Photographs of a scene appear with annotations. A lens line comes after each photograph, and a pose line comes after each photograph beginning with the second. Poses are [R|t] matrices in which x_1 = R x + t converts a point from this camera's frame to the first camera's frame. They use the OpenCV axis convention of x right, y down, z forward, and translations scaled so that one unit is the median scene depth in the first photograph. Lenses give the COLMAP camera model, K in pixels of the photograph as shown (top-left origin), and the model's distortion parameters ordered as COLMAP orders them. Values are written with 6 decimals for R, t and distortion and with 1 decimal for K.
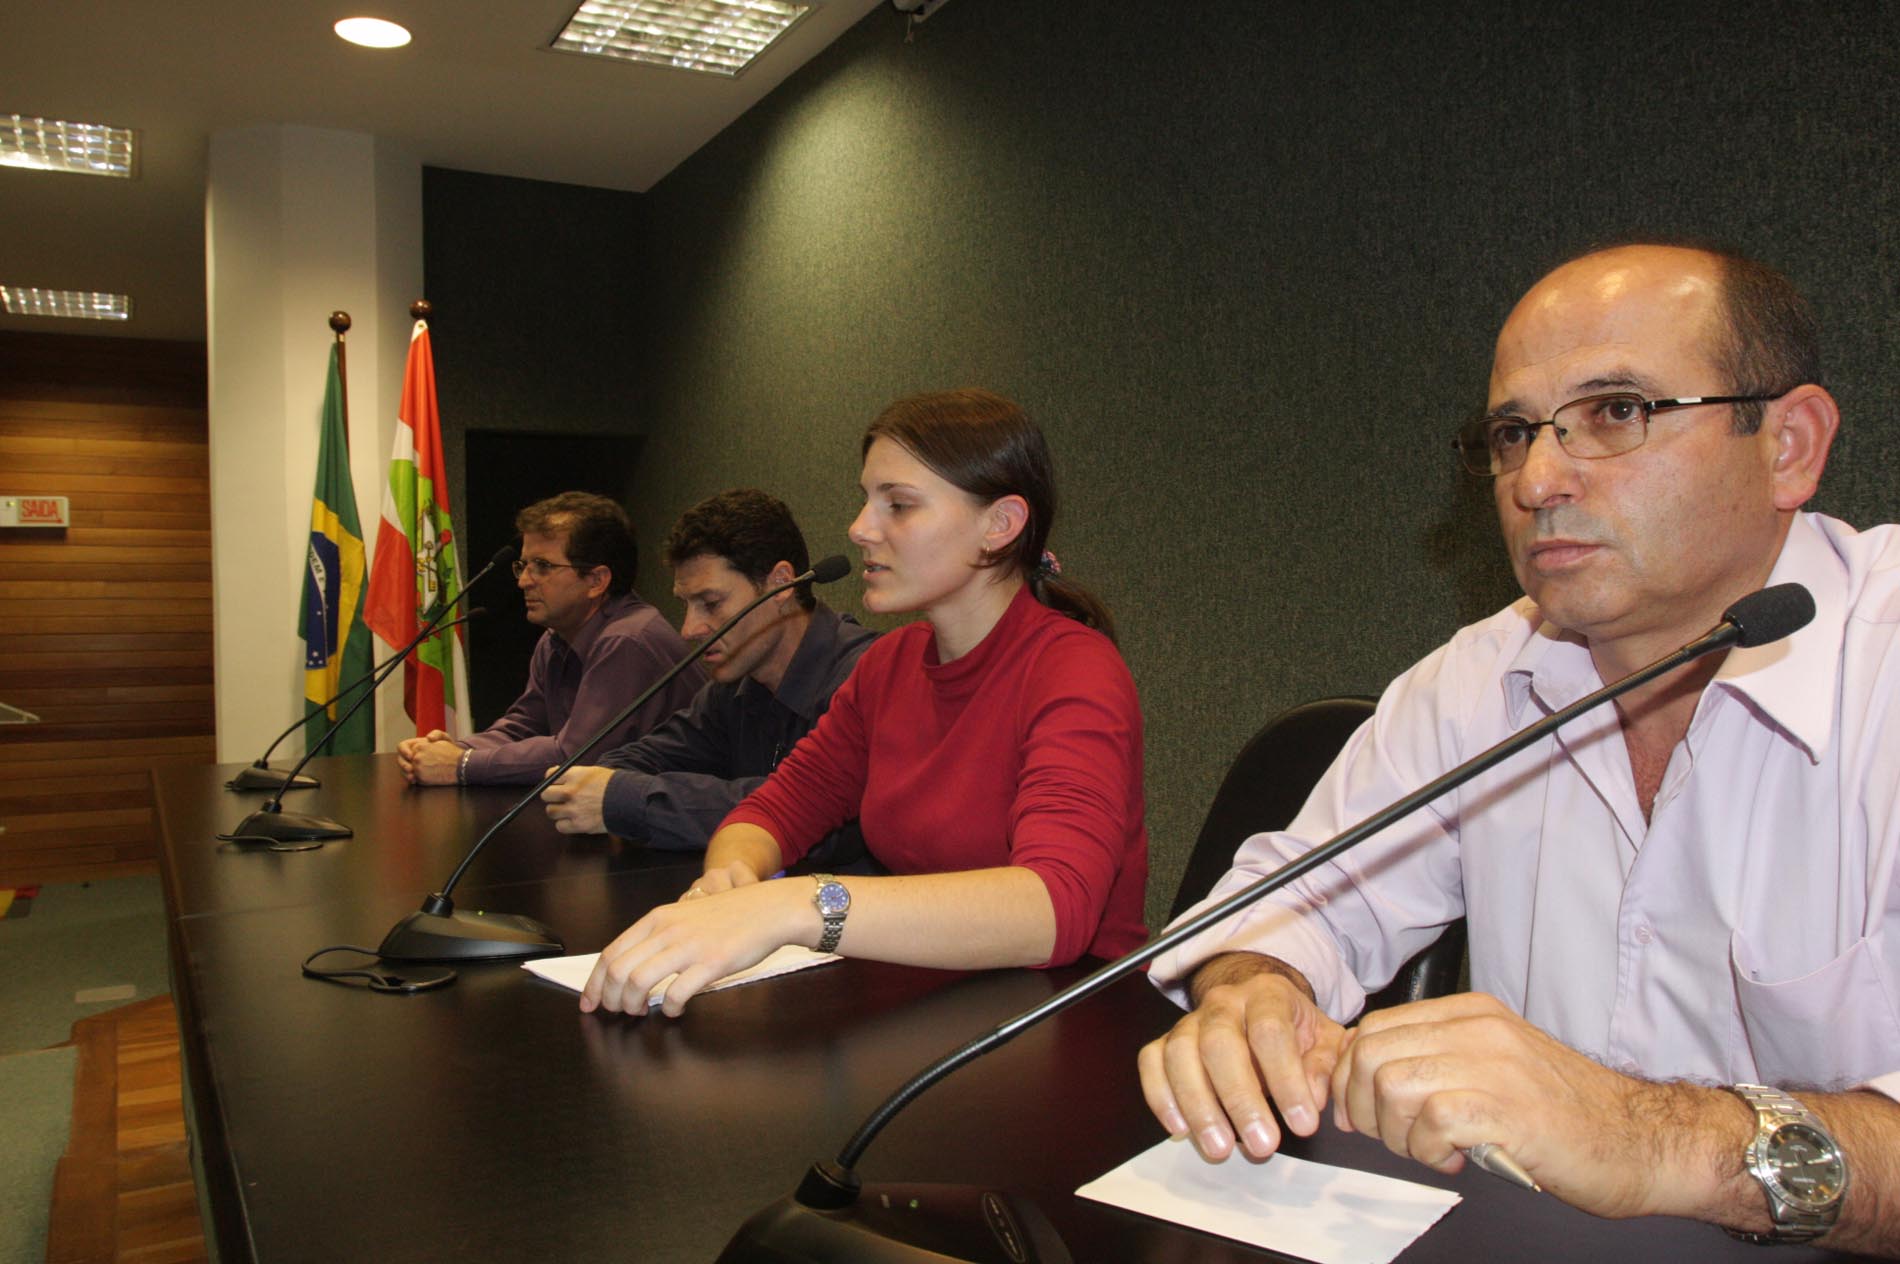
lens RADIAL K [[1435.4, 0, 950.0], [0, 1435.4, 632.0], [0, 0, 1]] dist [-0.134000, 0.150928]
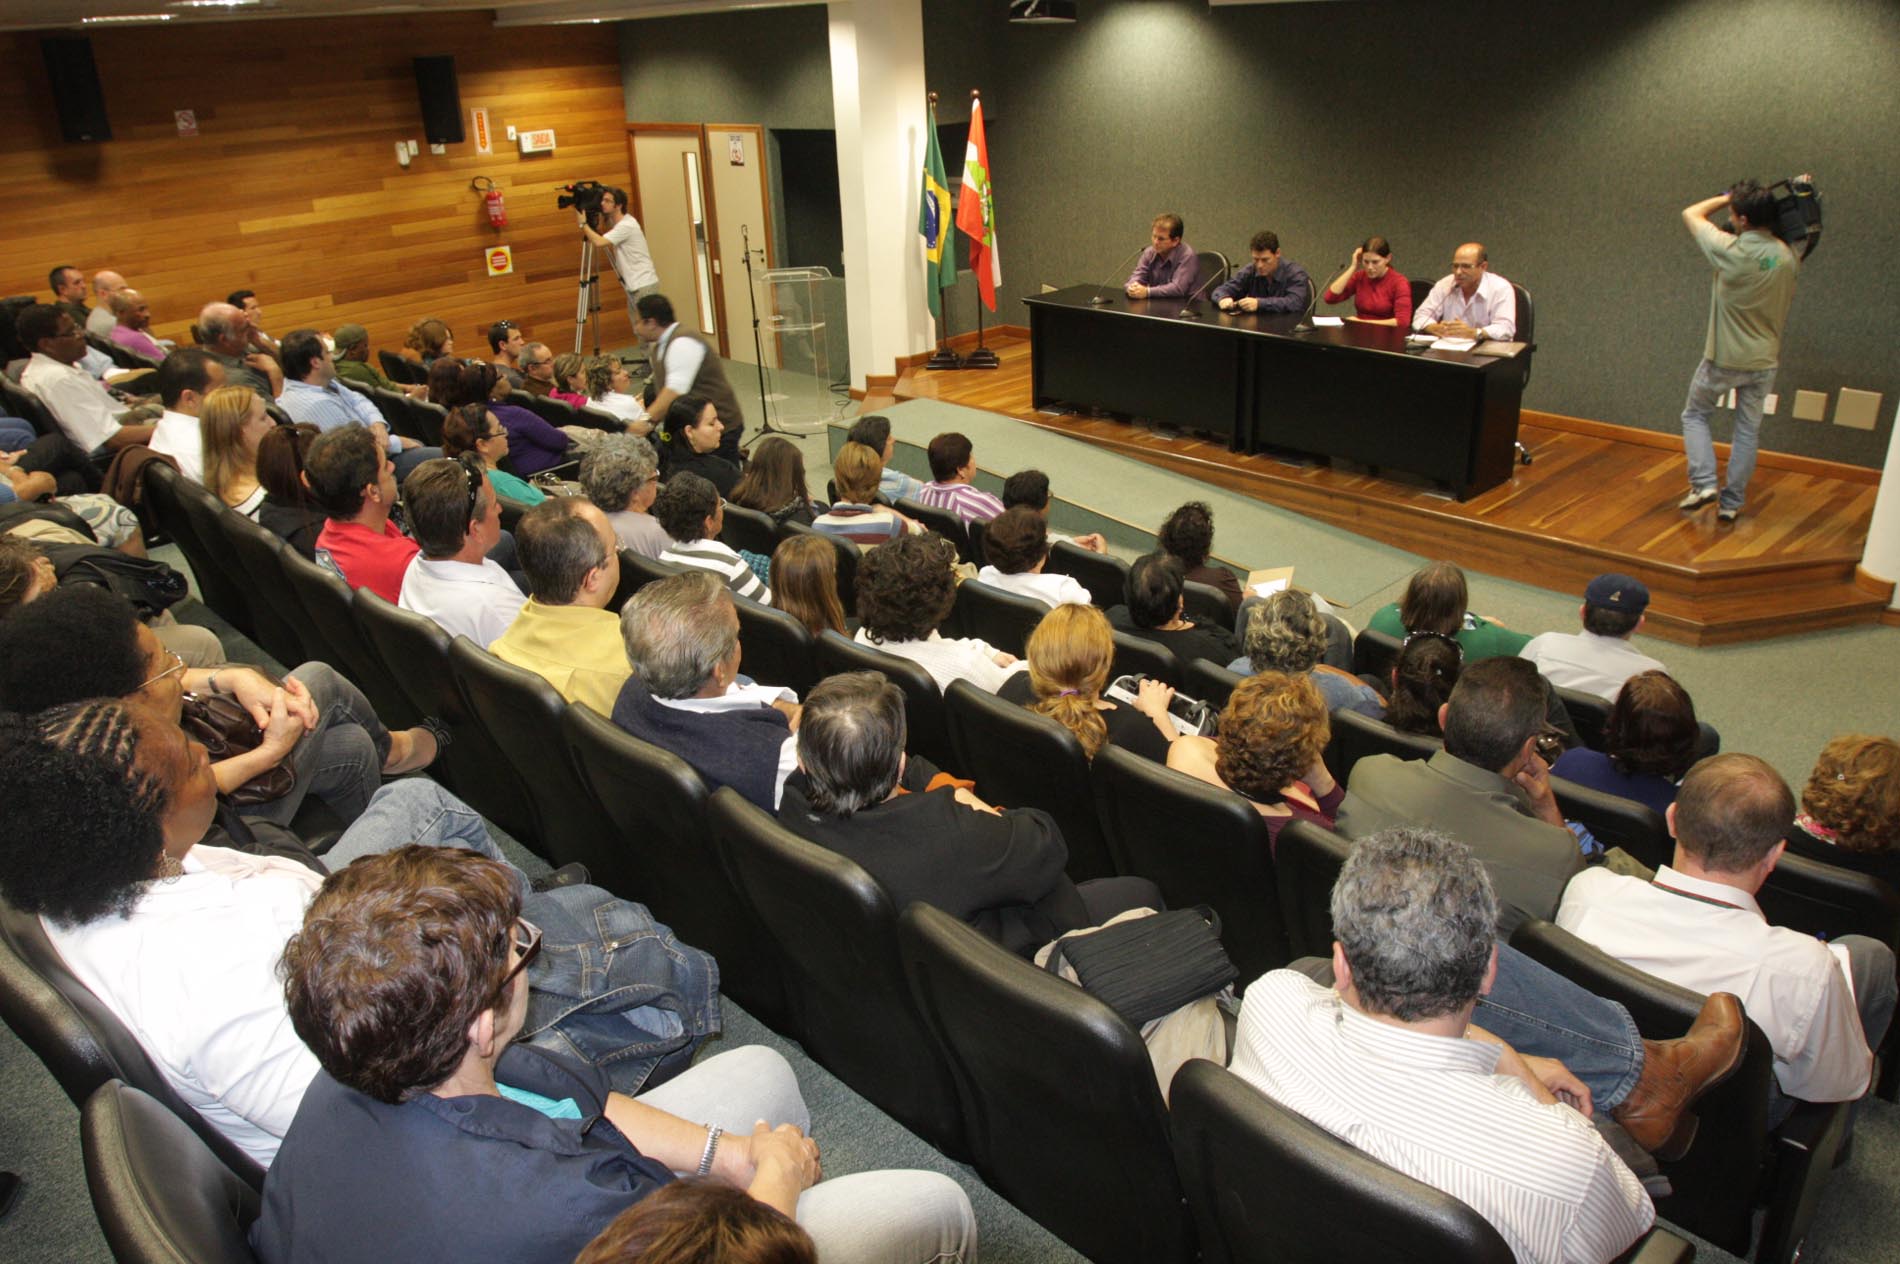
lens RADIAL K [[1435.4, 0, 950.0], [0, 1435.4, 632.0], [0, 0, 1]] dist [-0.134000, 0.150928]
pose [[0.970486, -0.112785, 0.213159, -1.434595], [0.022271, 0.922037, 0.386461, -0.438448], [-0.240128, -0.370308, 0.897335, -2.048769]]
